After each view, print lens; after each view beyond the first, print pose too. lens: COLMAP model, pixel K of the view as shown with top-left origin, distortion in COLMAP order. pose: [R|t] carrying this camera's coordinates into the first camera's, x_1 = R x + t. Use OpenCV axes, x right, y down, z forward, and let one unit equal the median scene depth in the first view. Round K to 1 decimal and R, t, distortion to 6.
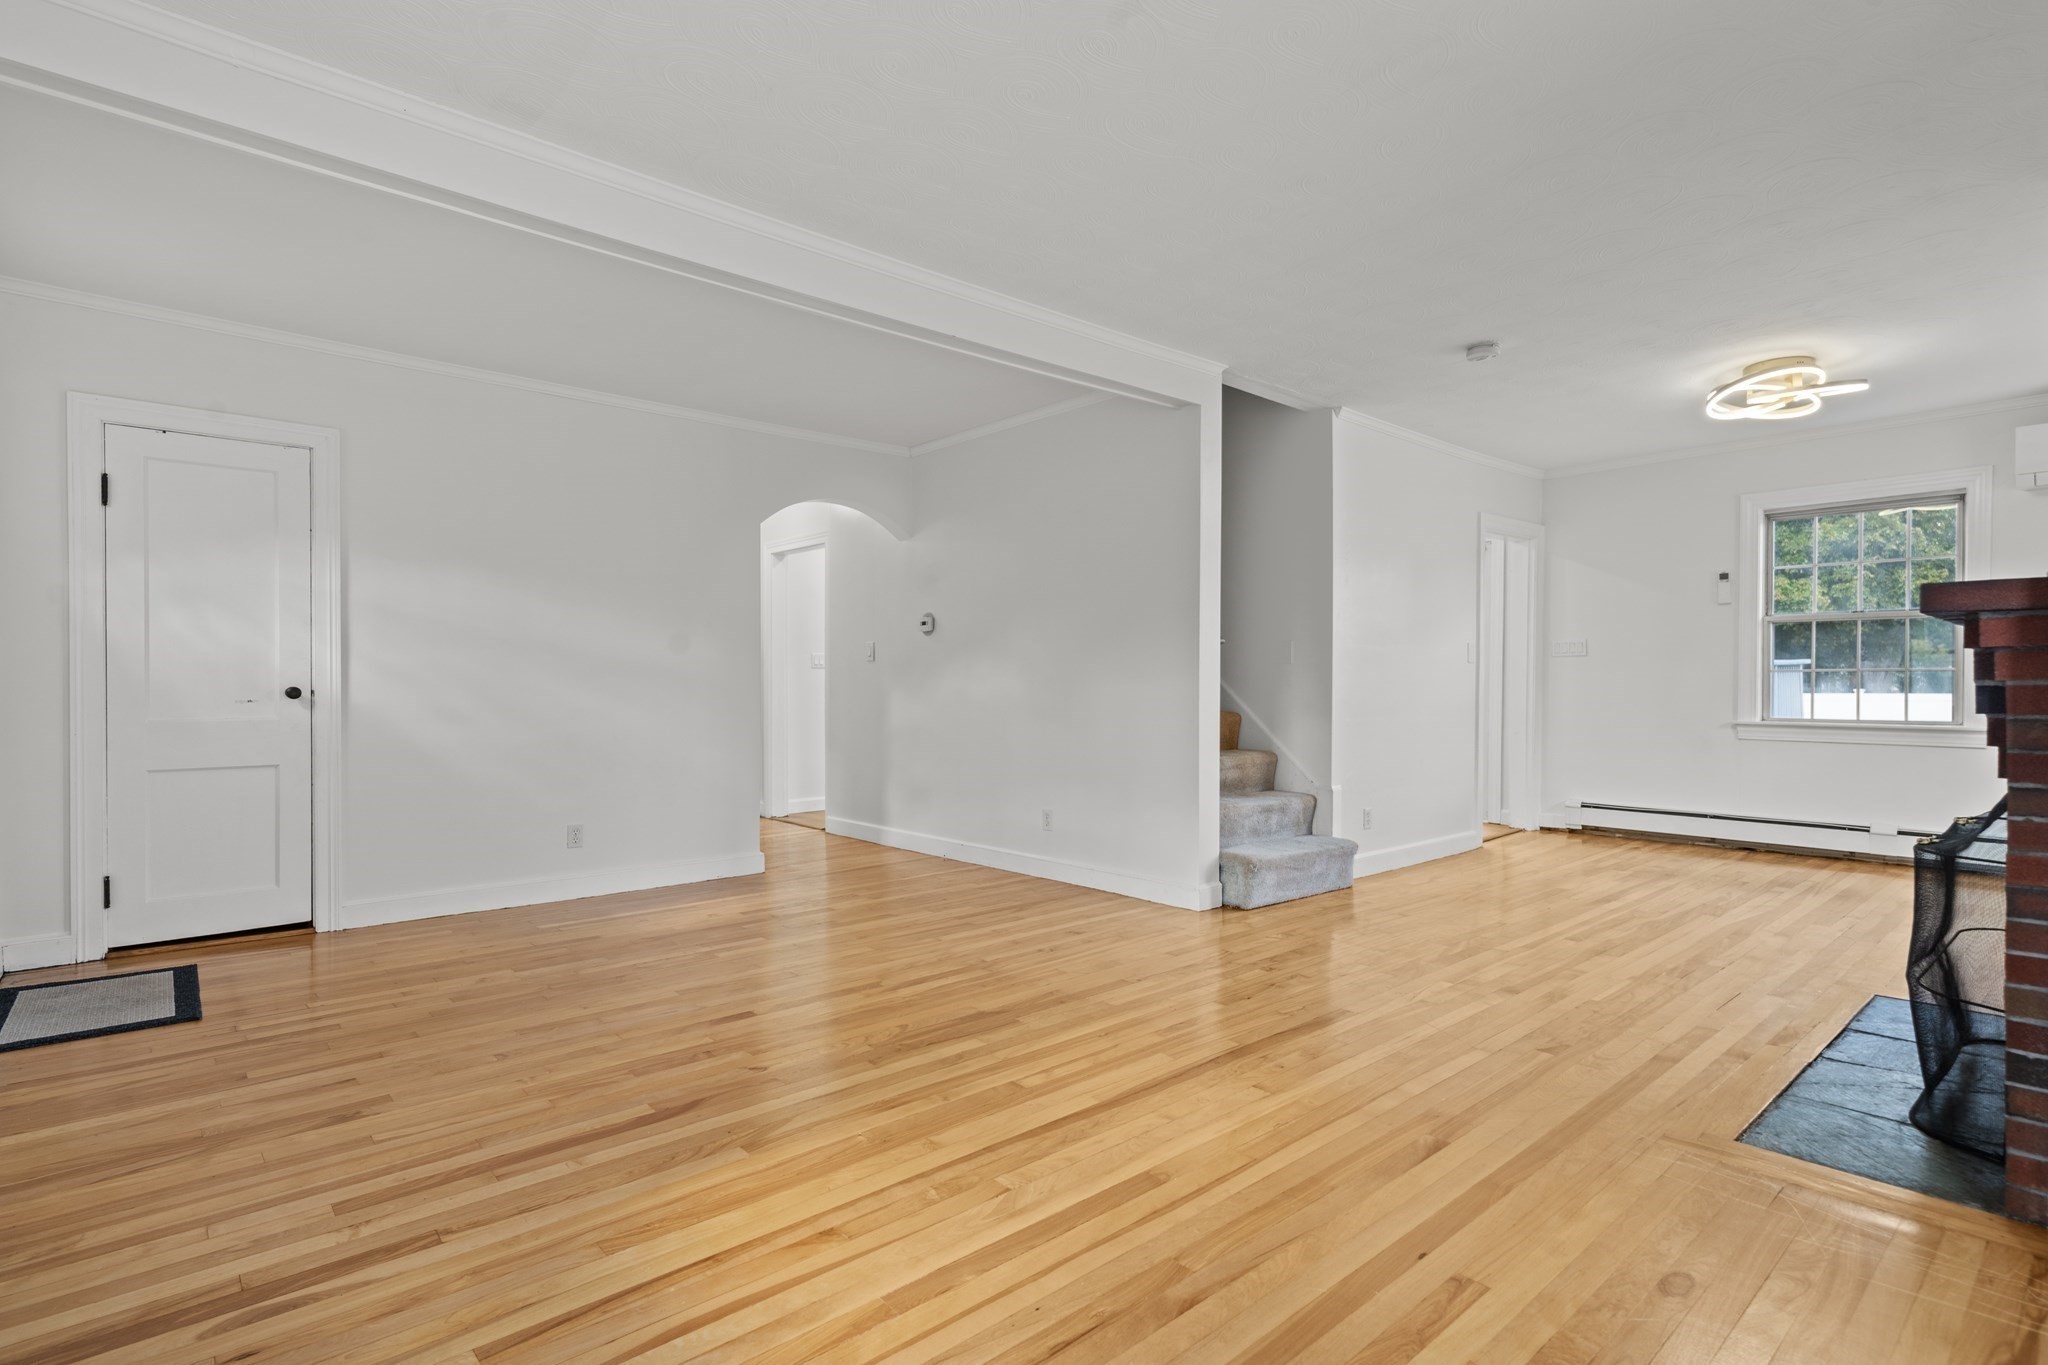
lens RADIAL K [[938.6, 0, 1024.0], [0, 938.6, 682.5], [0, 0, 1]] dist [0.000328, -0.000040]
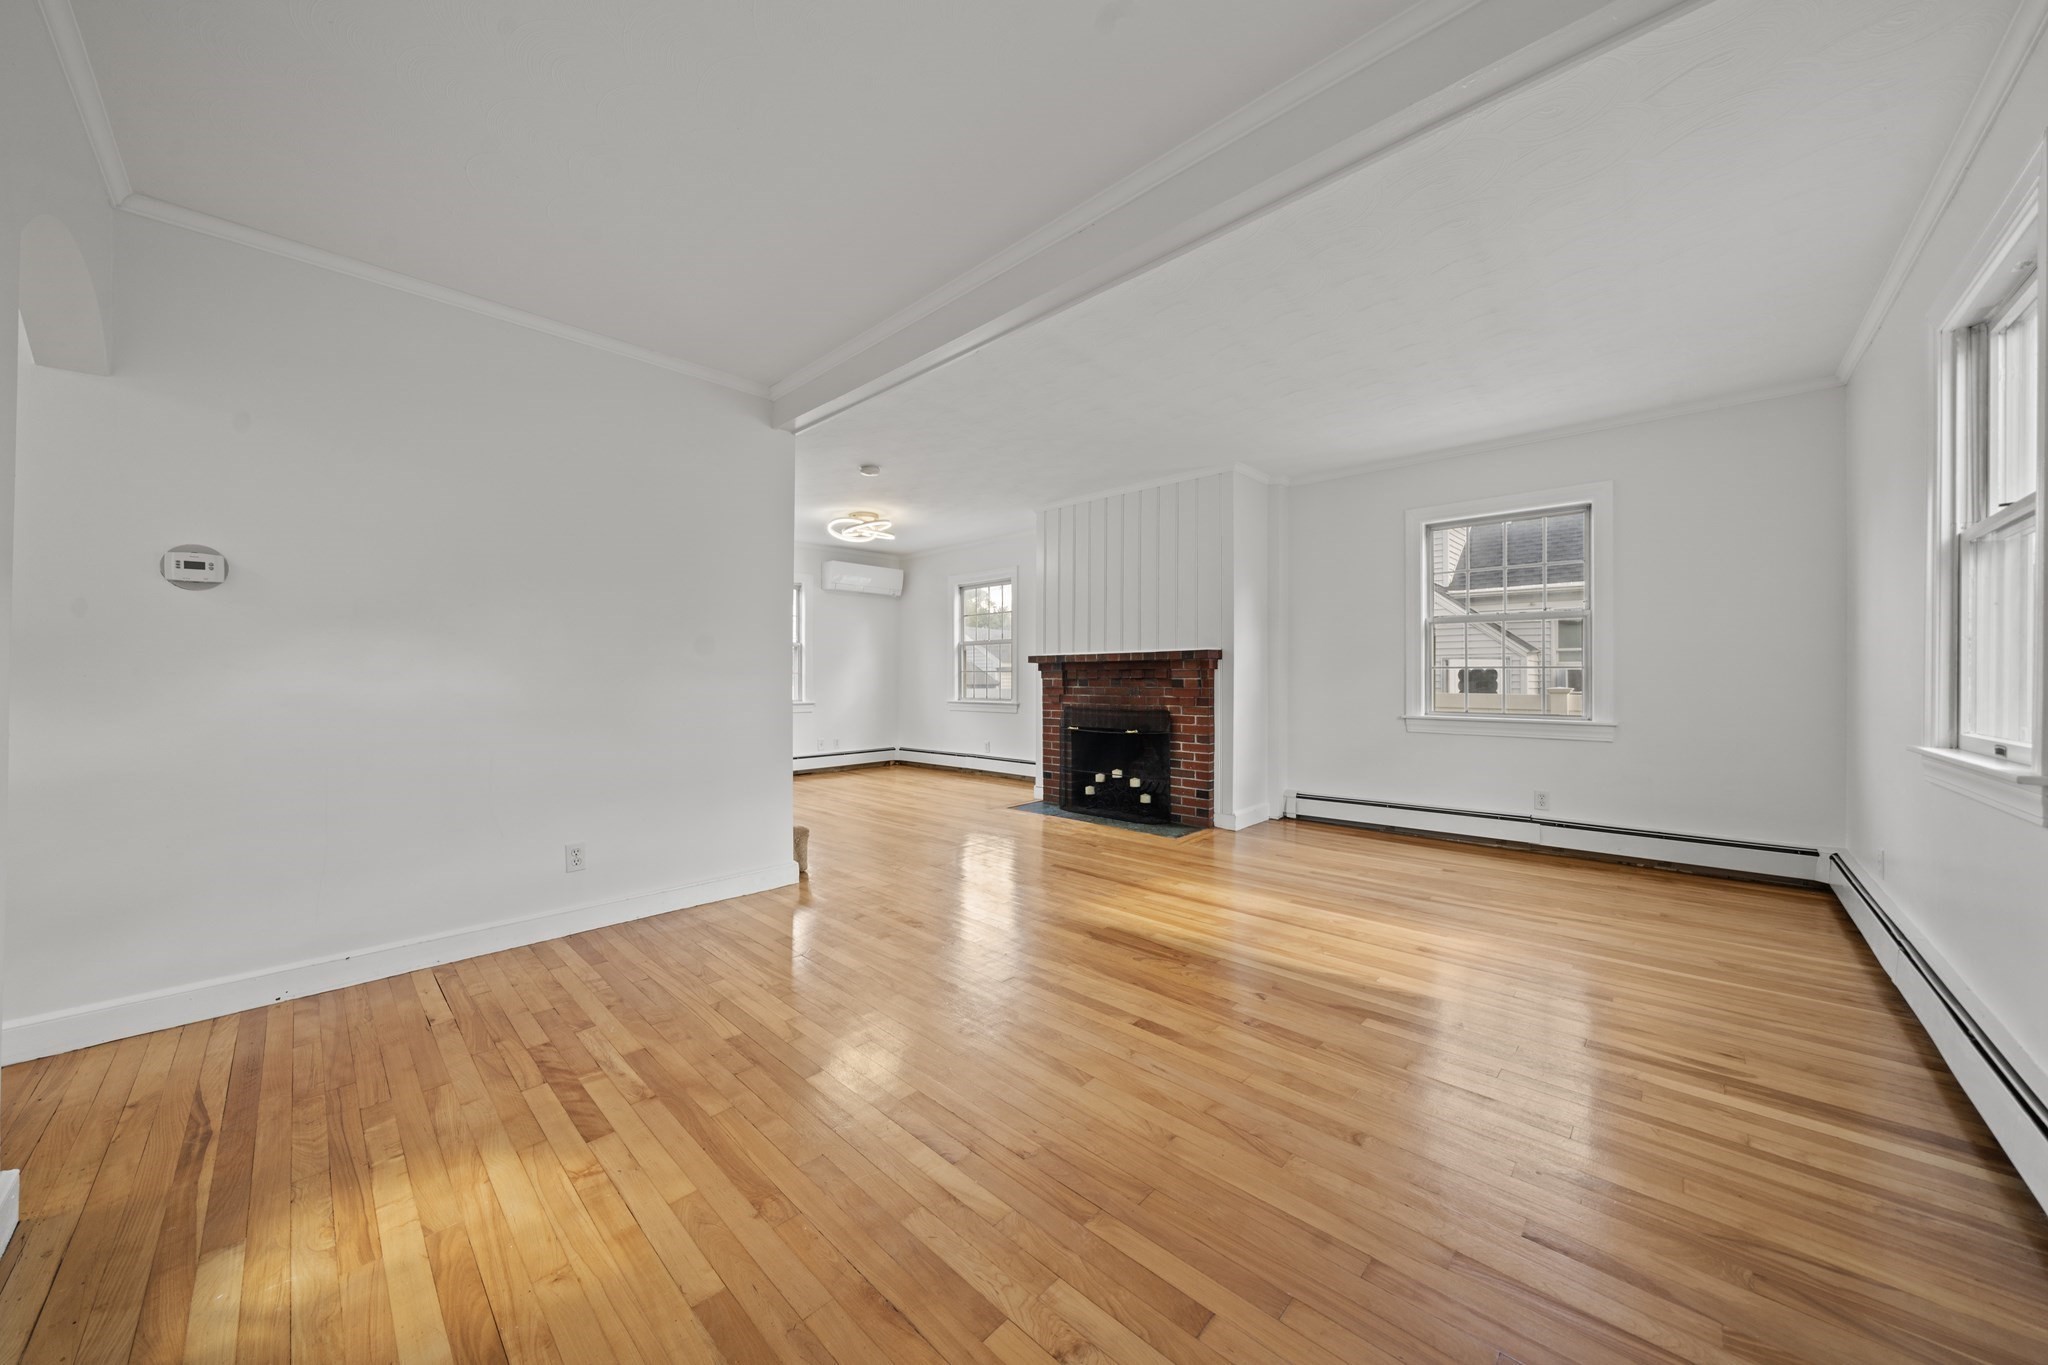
lens RADIAL K [[698.2, 0, 1024.0], [0, 698.2, 682.5], [0, 0, 1]] dist [-0.001276, -0.000070]
pose [[-0.038428, -0.007964, 0.999230, -1.073009], [0.002051, 0.999966, 0.008049, -0.006202], [-0.999259, 0.002358, -0.038411, 1.221000]]
